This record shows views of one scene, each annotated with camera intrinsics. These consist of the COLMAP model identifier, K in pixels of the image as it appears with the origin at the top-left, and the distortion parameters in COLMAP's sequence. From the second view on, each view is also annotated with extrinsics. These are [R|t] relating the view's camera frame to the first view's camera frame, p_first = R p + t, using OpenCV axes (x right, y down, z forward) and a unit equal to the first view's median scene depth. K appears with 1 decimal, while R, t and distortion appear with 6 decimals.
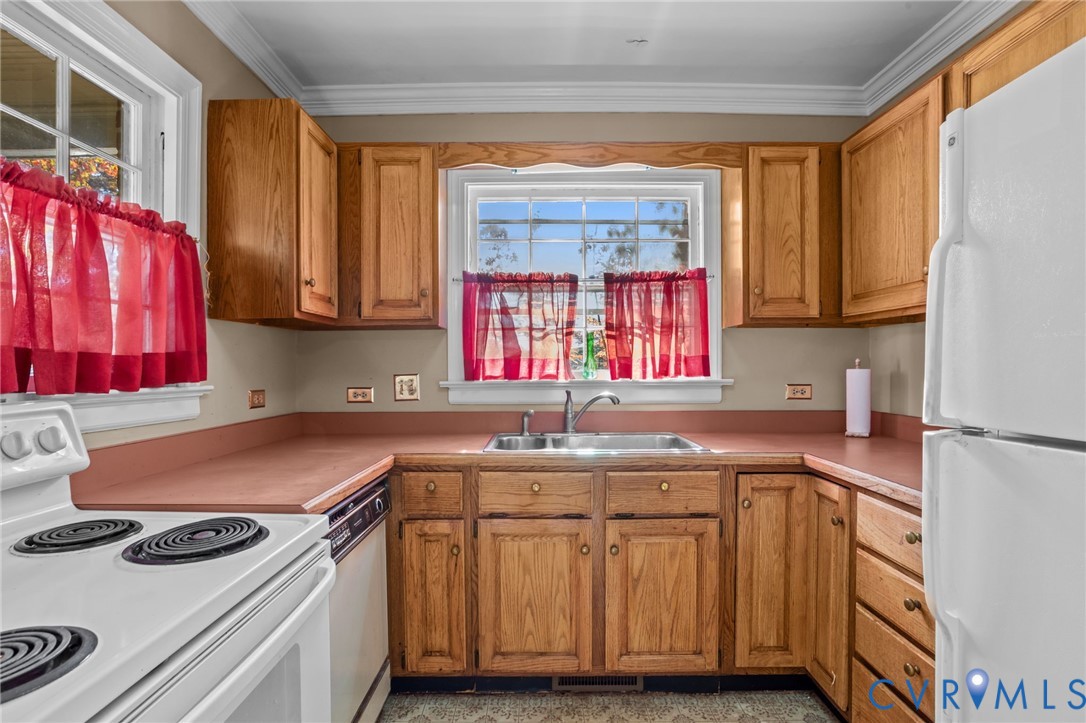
lens RADIAL K [[556.4, 0, 548.1], [0, 556.4, 373.1], [0, 0, 1]] dist [-0.043818, 0.014032]
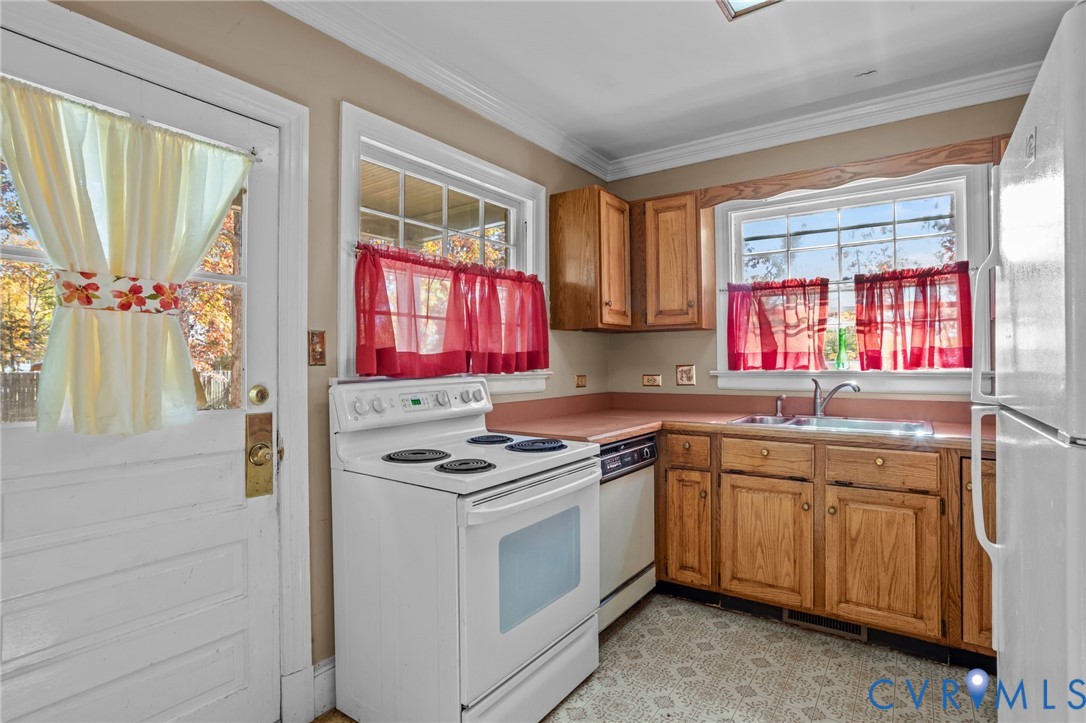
lens RADIAL K [[564.4, 0, 537.0], [0, 564.4, 354.7], [0, 0, 1]] dist [-0.032007, 0.000910]
pose [[0.817310, -0.007651, -0.576147, 0.292767], [-0.003222, 0.999835, -0.017849, 0.003208], [0.576189, 0.016445, 0.817151, -0.365495]]
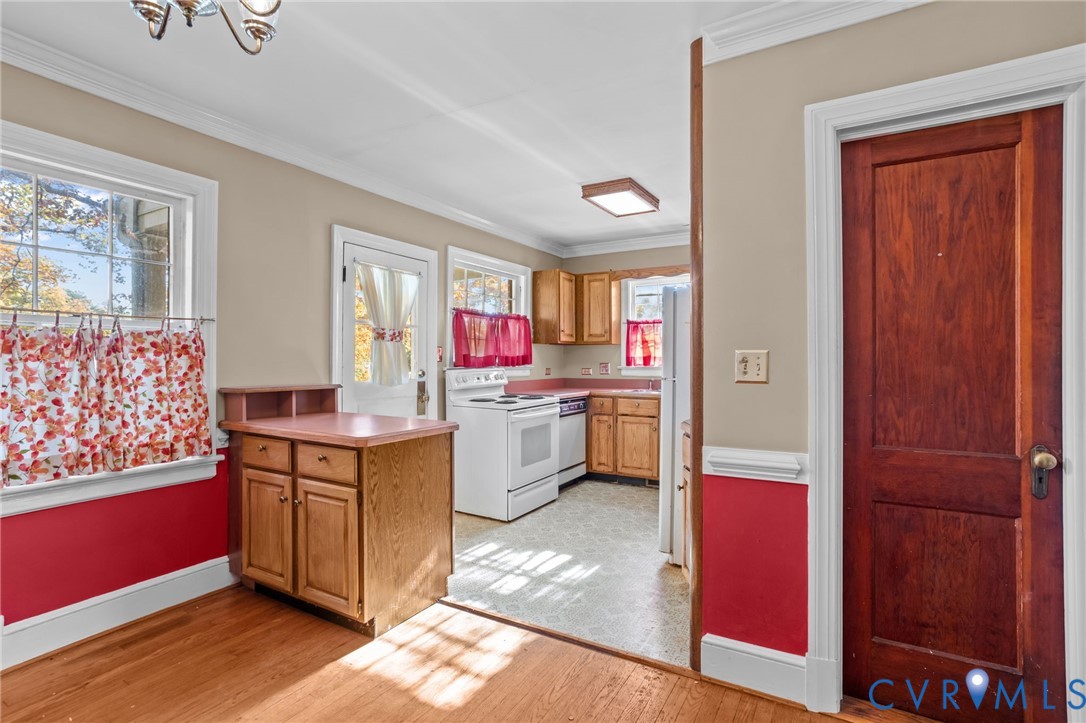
lens RADIAL K [[520.4, 0, 541.9], [0, 520.4, 357.7], [0, 0, 1]] dist [-0.003541, -0.000002]
pose [[0.865578, 0.002947, -0.500765, 0.832125], [-0.010044, 0.999884, -0.011476, 0.009344], [0.500673, 0.014964, 0.865507, -1.406579]]
